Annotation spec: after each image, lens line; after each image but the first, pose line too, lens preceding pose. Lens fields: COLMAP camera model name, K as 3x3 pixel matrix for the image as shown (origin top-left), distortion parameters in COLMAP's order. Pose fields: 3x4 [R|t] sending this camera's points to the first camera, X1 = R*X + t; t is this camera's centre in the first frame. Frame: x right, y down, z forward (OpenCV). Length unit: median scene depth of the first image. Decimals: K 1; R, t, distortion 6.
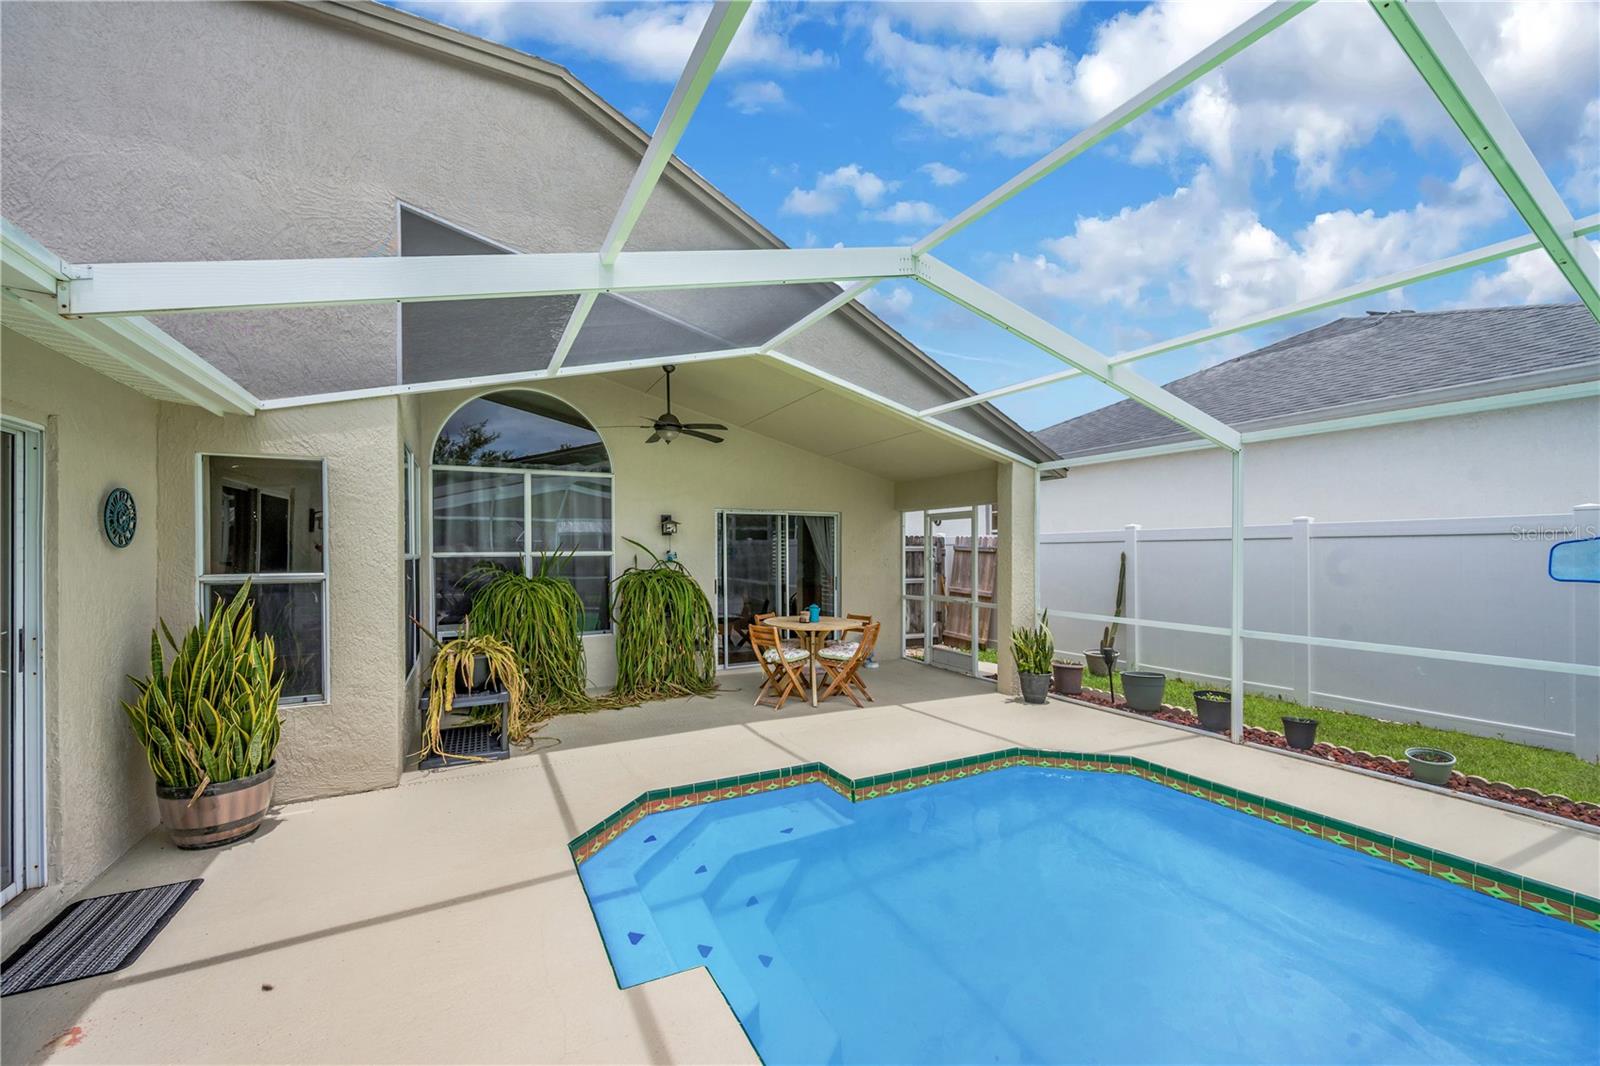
lens RADIAL K [[619.7, 0, 795.7], [0, 619.7, 539.5], [0, 0, 1]] dist [0.000490, -0.000056]
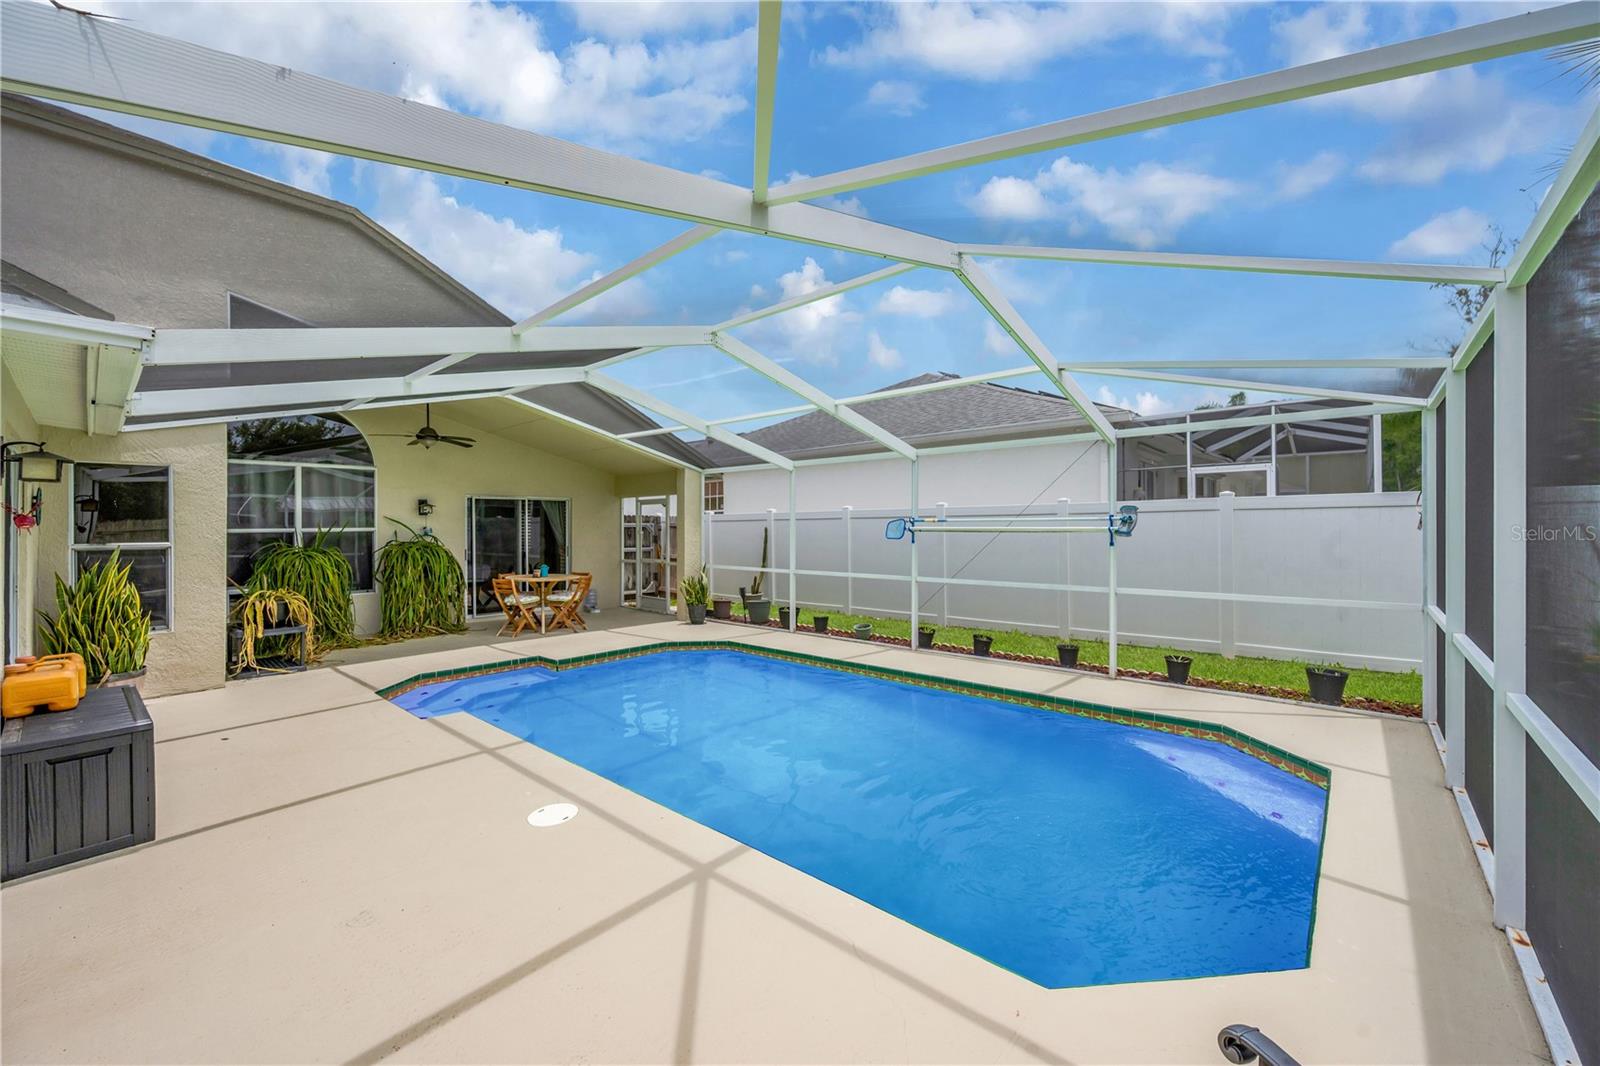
lens RADIAL K [[631.2, 0, 799.6], [0, 631.2, 517.5], [0, 0, 1]] dist [0.000480, 0.000015]
pose [[0.934509, 0.002397, 0.355931, 0.062119], [-0.003591, 0.999990, 0.002696, -0.008954], [-0.355921, -0.003798, 0.934508, -0.560204]]
